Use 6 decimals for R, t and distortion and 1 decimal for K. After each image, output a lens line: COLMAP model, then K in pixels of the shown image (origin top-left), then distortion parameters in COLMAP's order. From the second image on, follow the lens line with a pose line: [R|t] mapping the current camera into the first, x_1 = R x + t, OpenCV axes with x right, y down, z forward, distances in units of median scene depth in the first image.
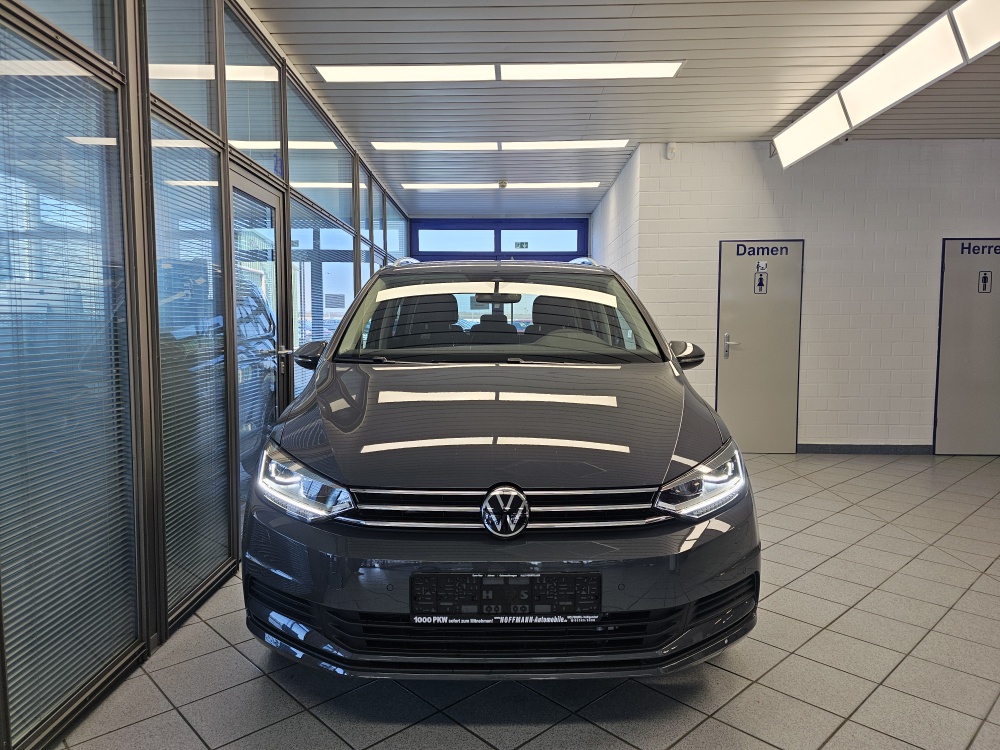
lens RADIAL K [[677.8, 0, 496.1], [0, 677.8, 371.2], [0, 0, 1]] dist [0.057620, -0.055473]
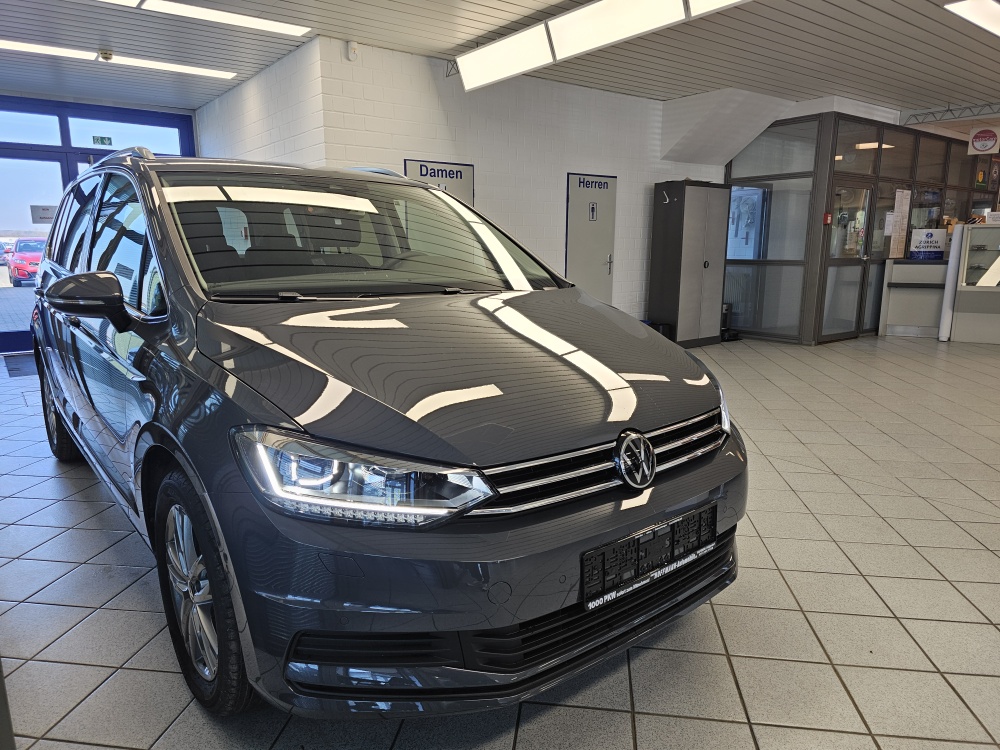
lens RADIAL K [[677.8, 0, 495.9], [0, 677.8, 381.6], [0, 0, 1]] dist [0.057620, -0.055473]
pose [[0.774547, -0.123215, 0.620400, -0.219091], [0.043381, 0.988882, 0.142237, -0.009868], [-0.631027, -0.083255, 0.771280, 0.143342]]
